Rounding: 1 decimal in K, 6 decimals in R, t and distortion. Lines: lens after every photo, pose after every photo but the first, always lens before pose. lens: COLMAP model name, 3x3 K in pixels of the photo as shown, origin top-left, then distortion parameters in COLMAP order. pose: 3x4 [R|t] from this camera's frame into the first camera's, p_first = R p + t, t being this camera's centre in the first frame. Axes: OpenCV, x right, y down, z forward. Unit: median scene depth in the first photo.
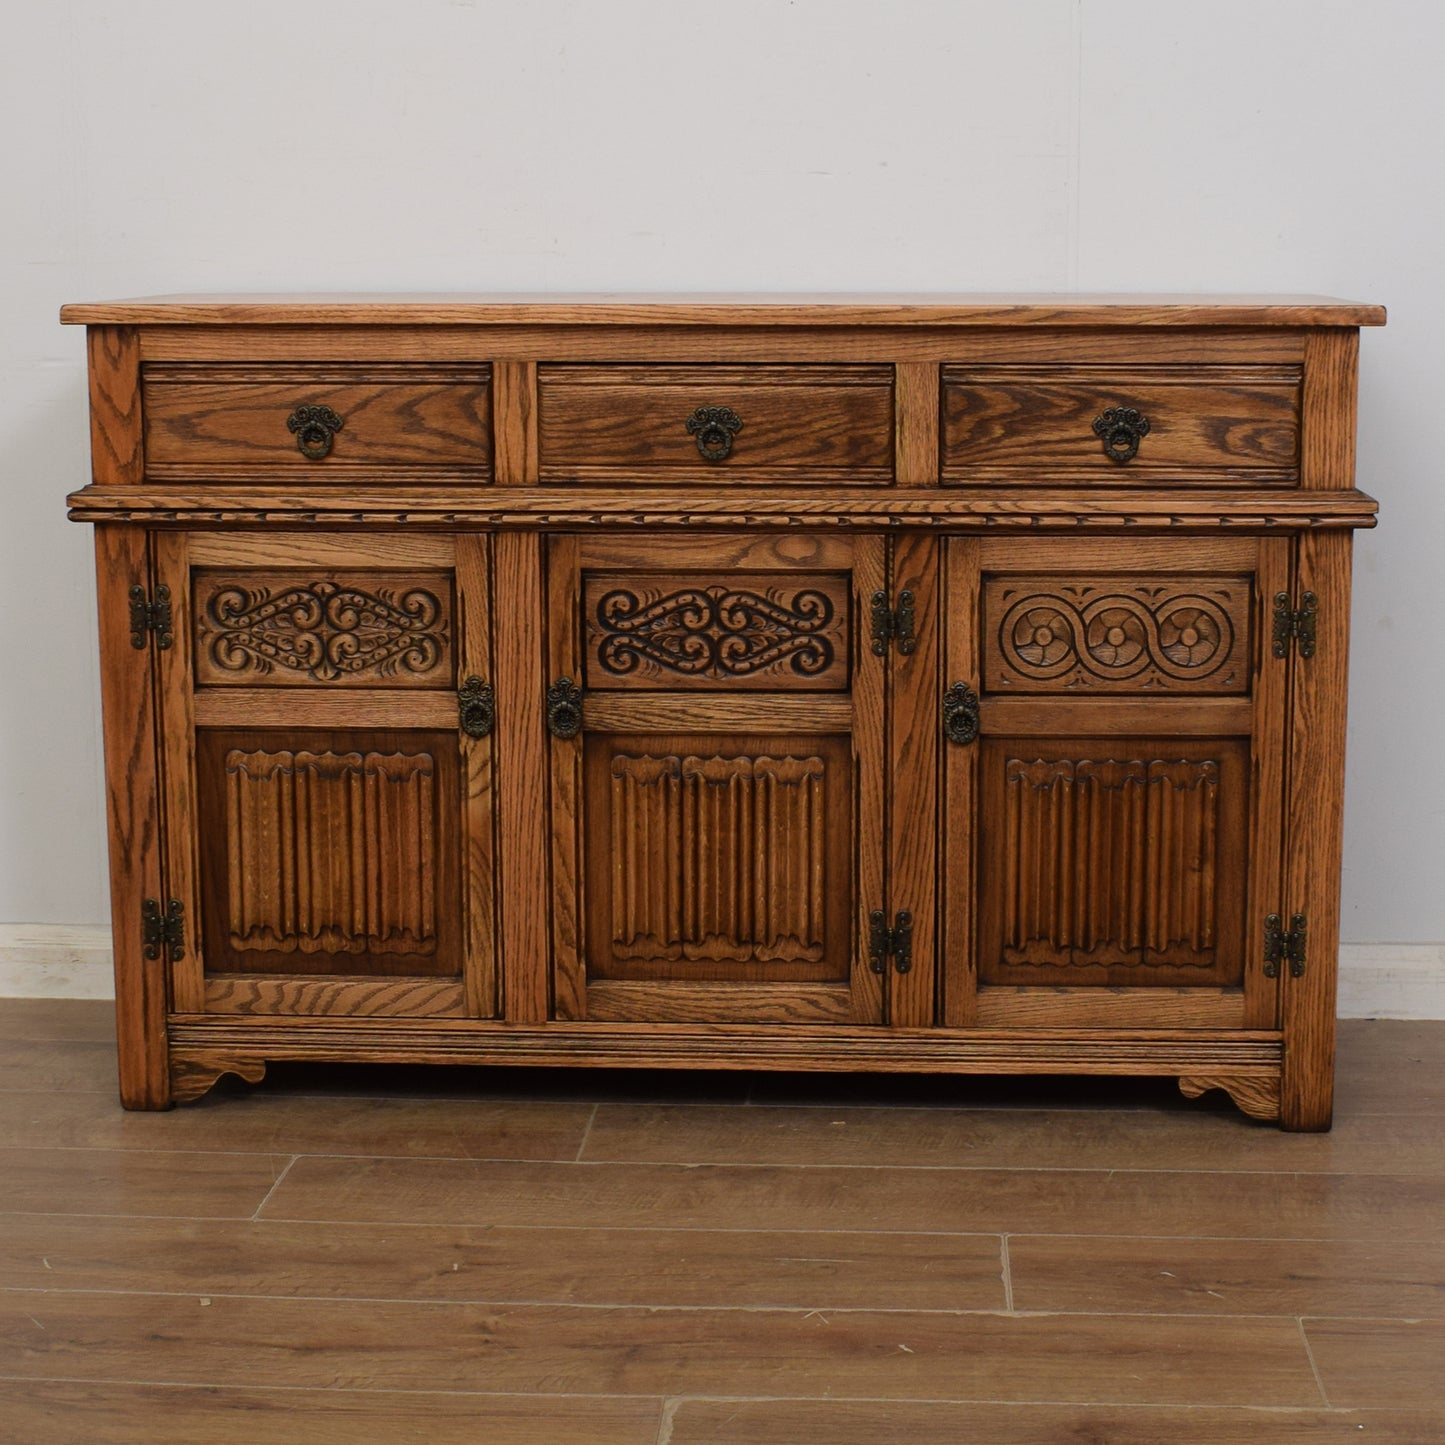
lens RADIAL K [[2653.3, 0, 790.0], [0, 2653.3, 719.7], [0, 0, 1]] dist [-0.075680, -0.132756]
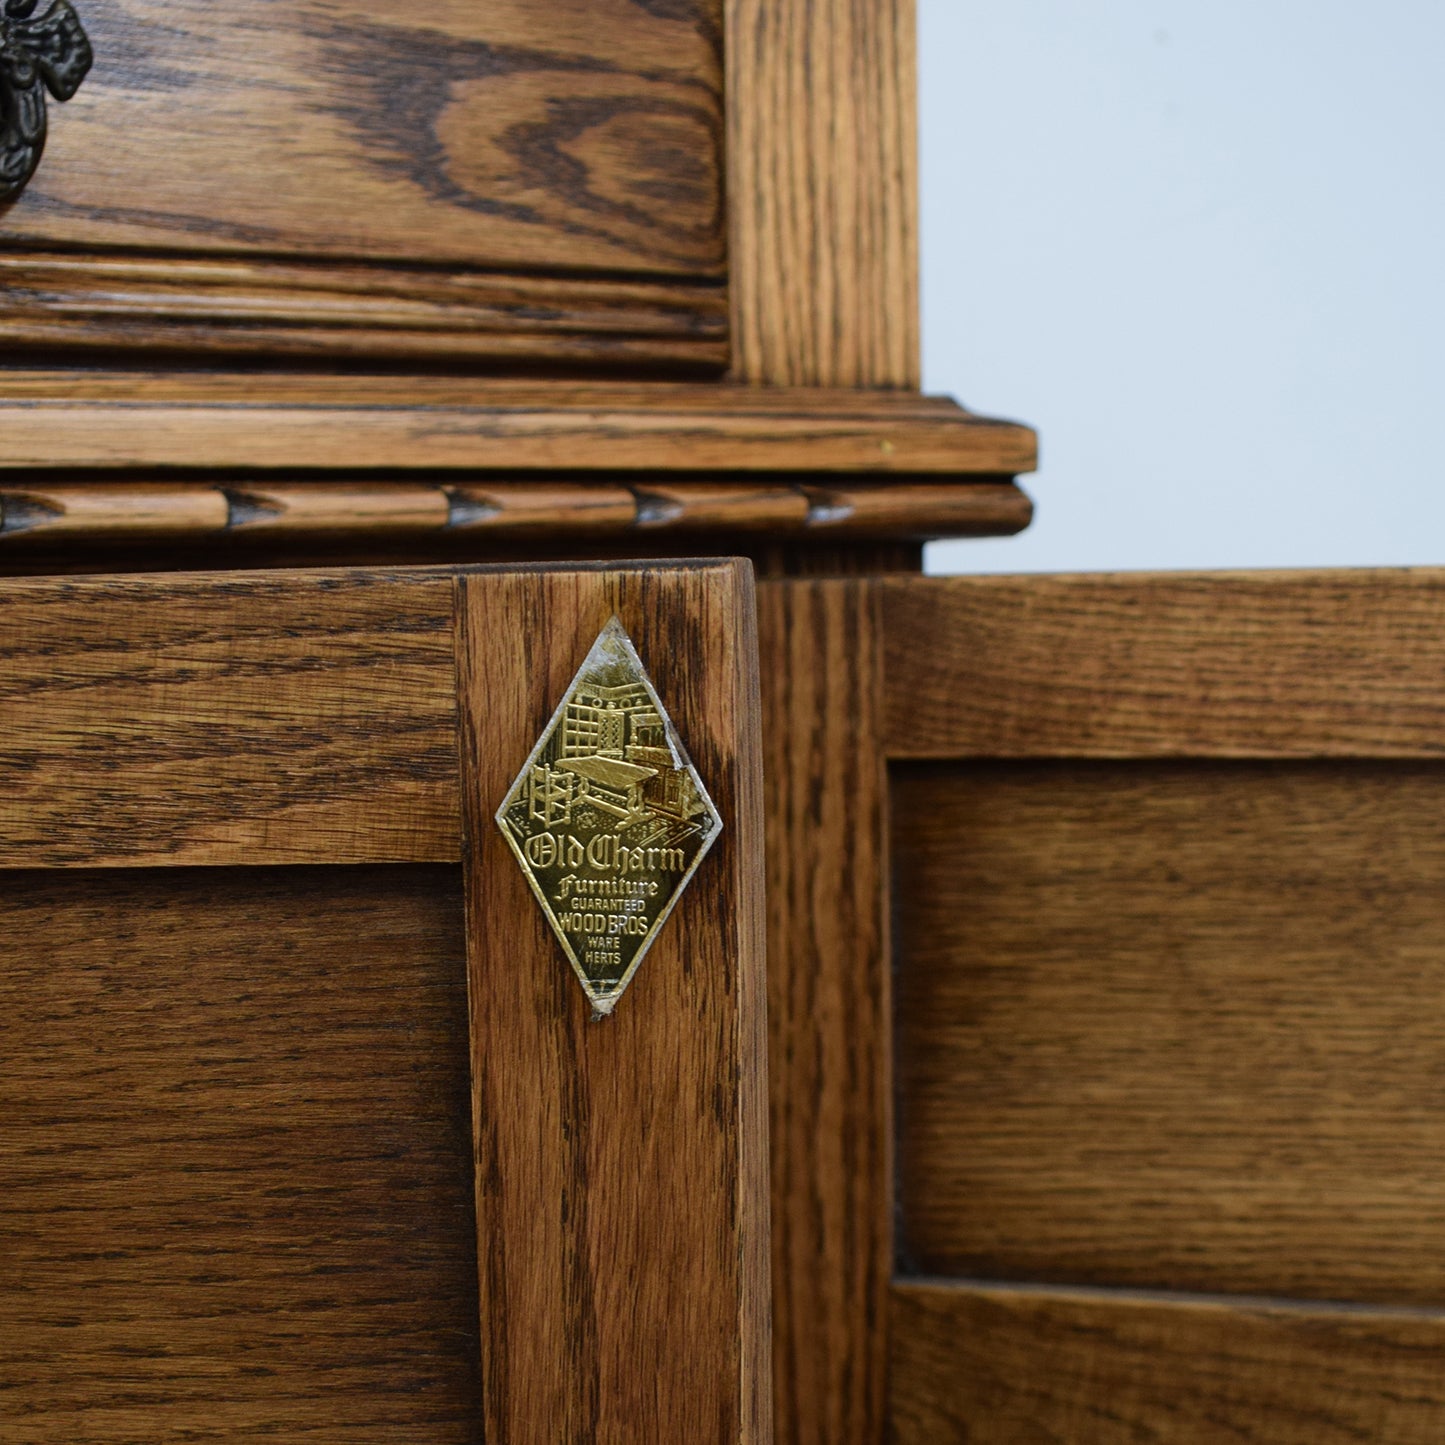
lens RADIAL K [[2192.5, 0, 723.0], [0, 2192.5, 936.8], [0, 0, 1]] dist [-0.089478, -0.025817]
pose [[0.857836, -0.092012, 0.505619, 0.086704], [0.111898, 0.993679, -0.009019, -0.035115], [-0.501593, 0.064315, 0.862710, 0.822466]]
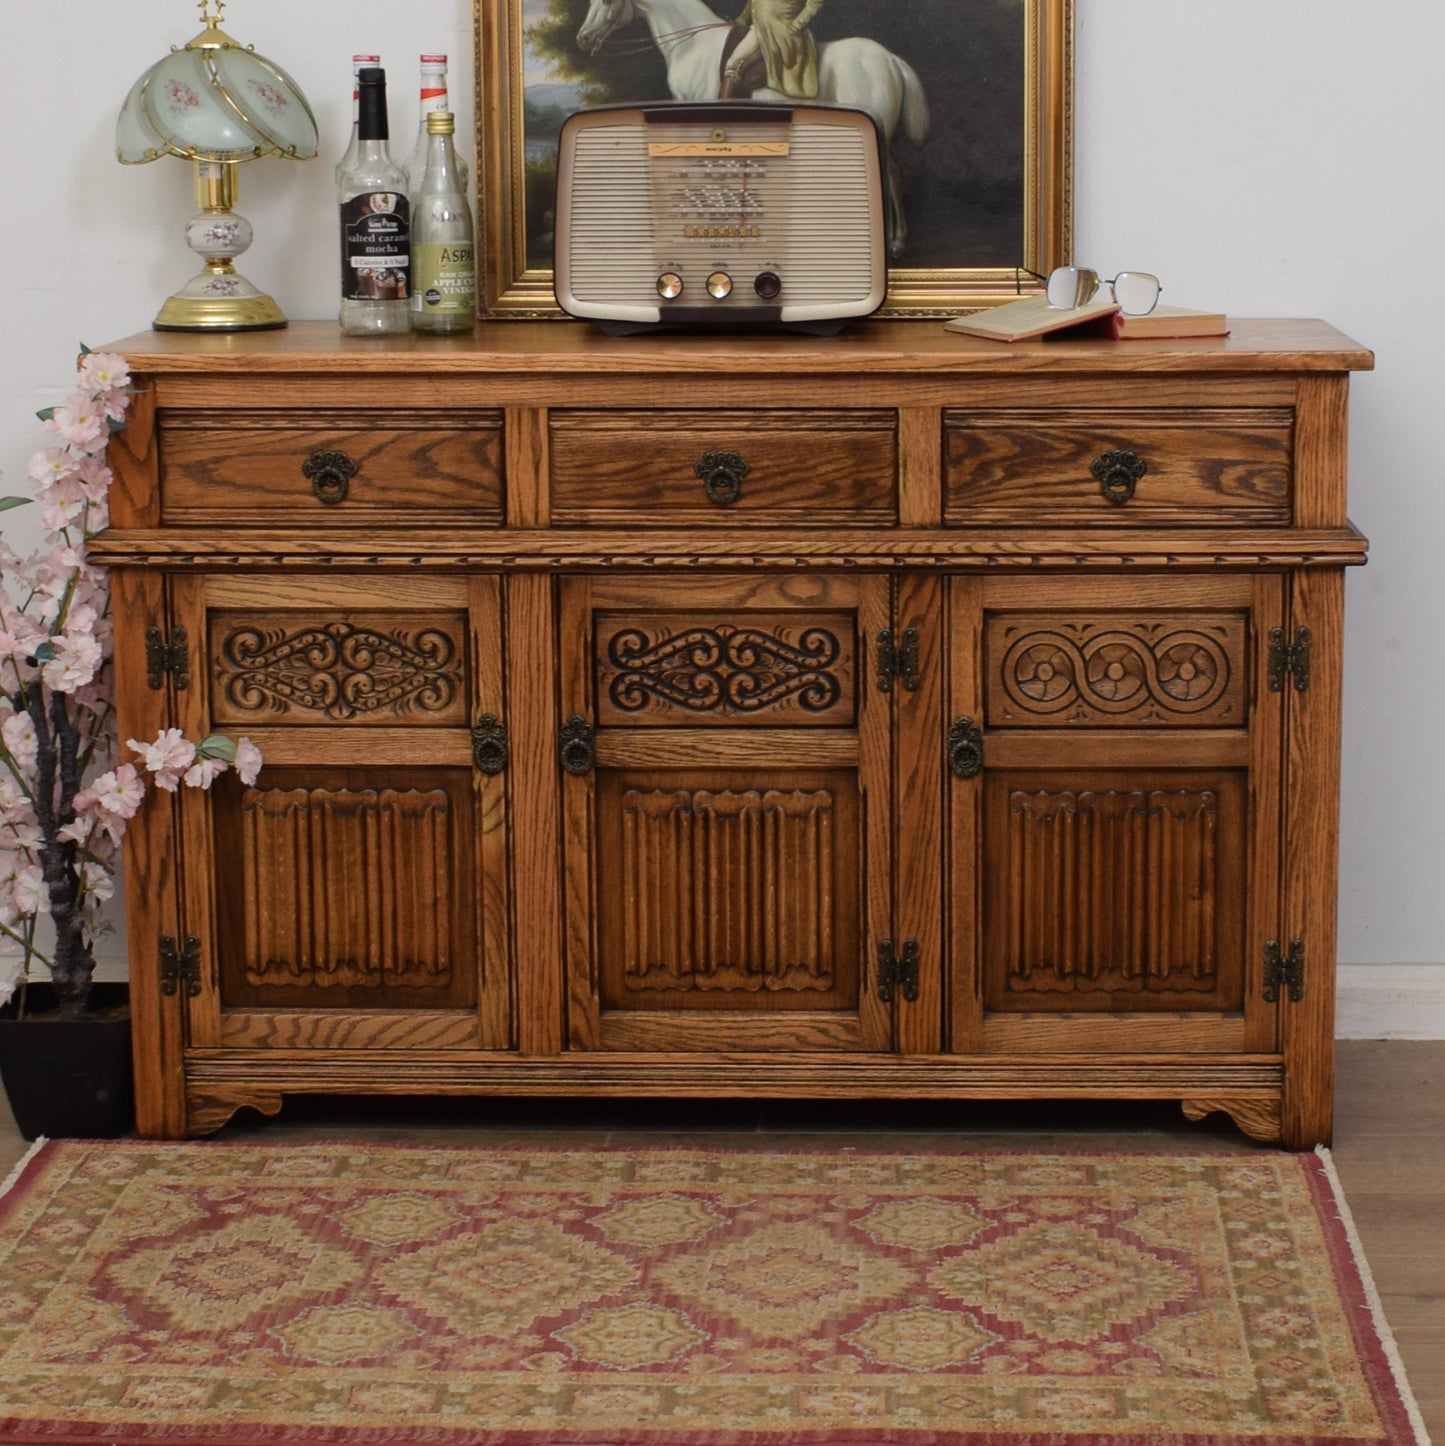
lens RADIAL K [[3253.5, 0, 875.5], [0, 3253.5, 718.7], [0, 0, 1]] dist [-0.061194, -0.325404]
pose [[0.999632, -0.007755, 0.026008, -0.002670], [0.007429, 0.999893, 0.012596, -0.029747], [-0.026103, -0.012398, 0.999582, -0.256163]]
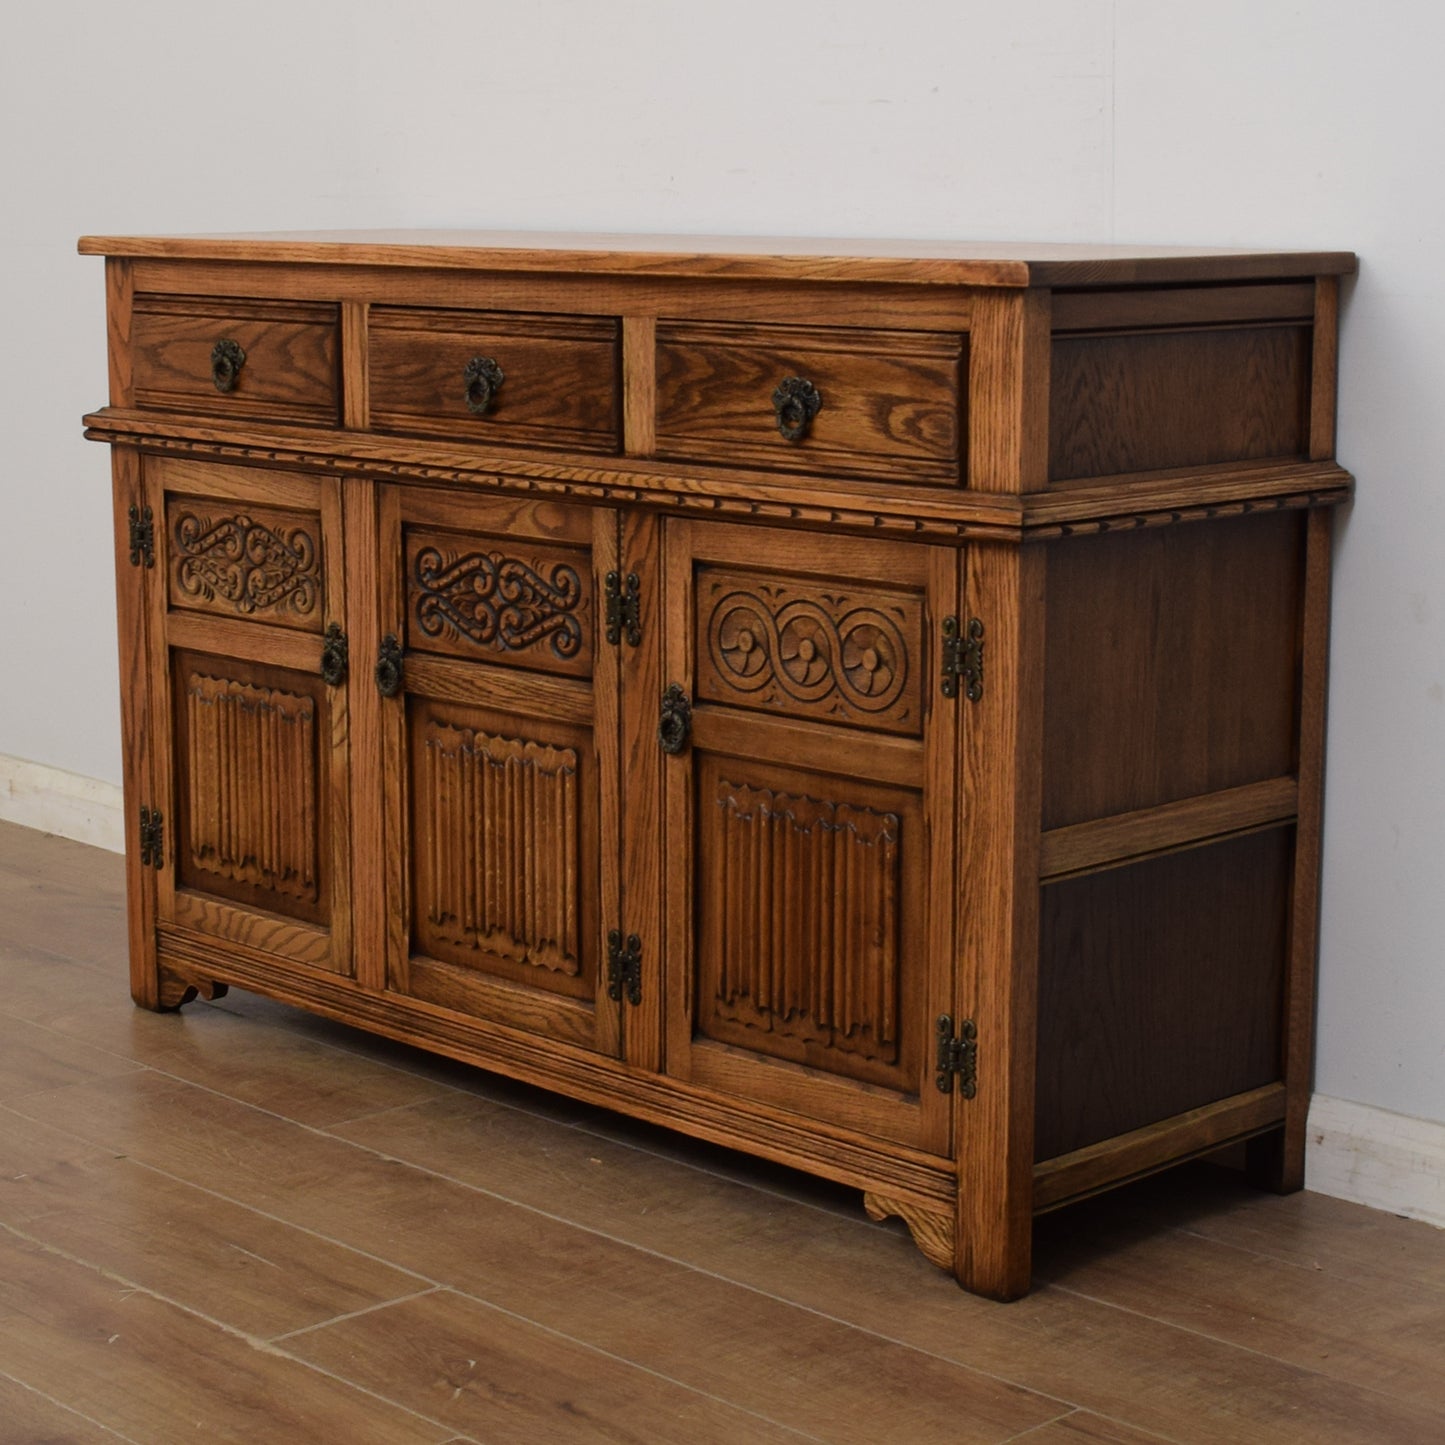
lens RADIAL K [[3043.3, 0, 757.9], [0, 3043.3, 737.5], [0, 0, 1]] dist [-0.068392, -0.171820]
pose [[0.740200, 0.124190, -0.660819, 0.753978], [-0.122195, 0.991275, 0.049421, -0.049832], [0.661191, 0.044167, 0.748917, 0.268521]]
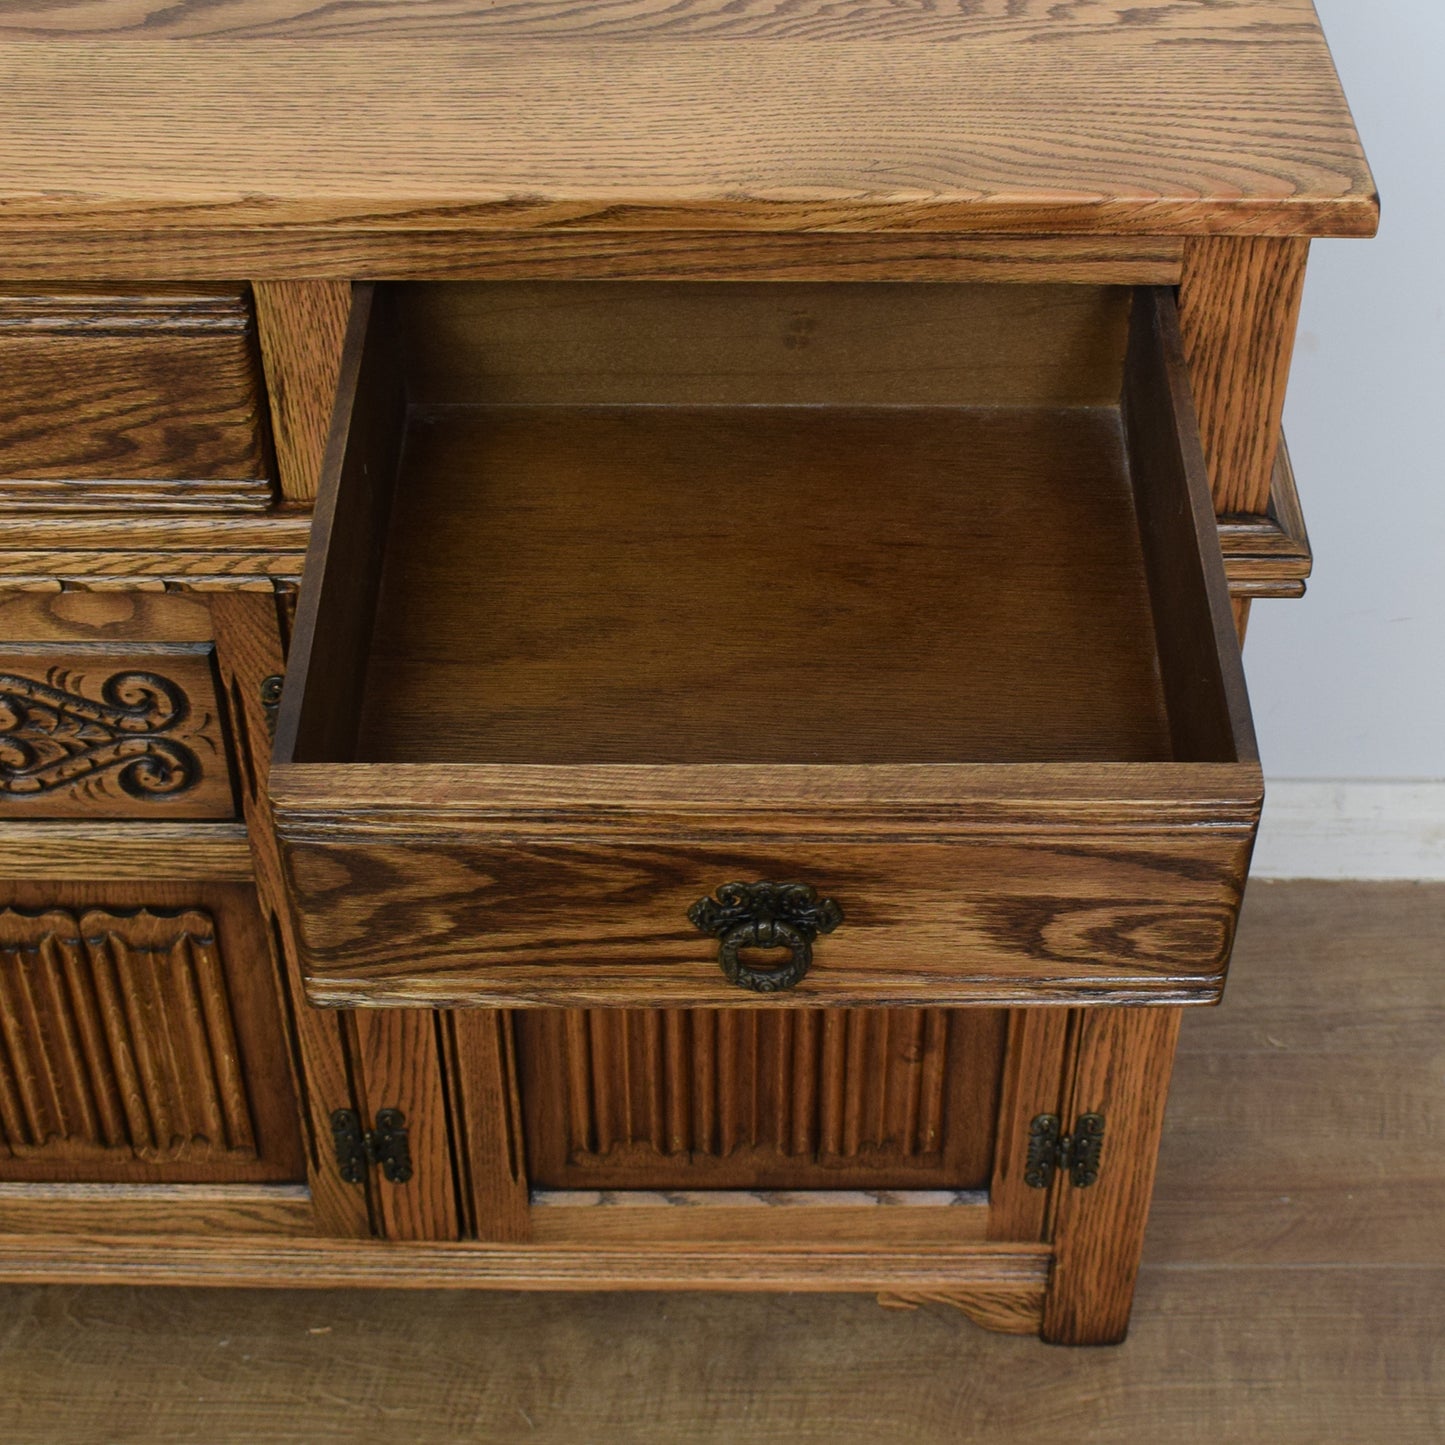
lens RADIAL K [[2653.3, 0, 790.0], [0, 2653.3, 719.7], [0, 0, 1]] dist [-0.075680, -0.132756]
pose [[0.998430, -0.024543, 0.050358, 0.103493], [-0.005833, 0.848488, 0.529182, -0.299973], [-0.055716, -0.528645, 0.847013, 0.579308]]
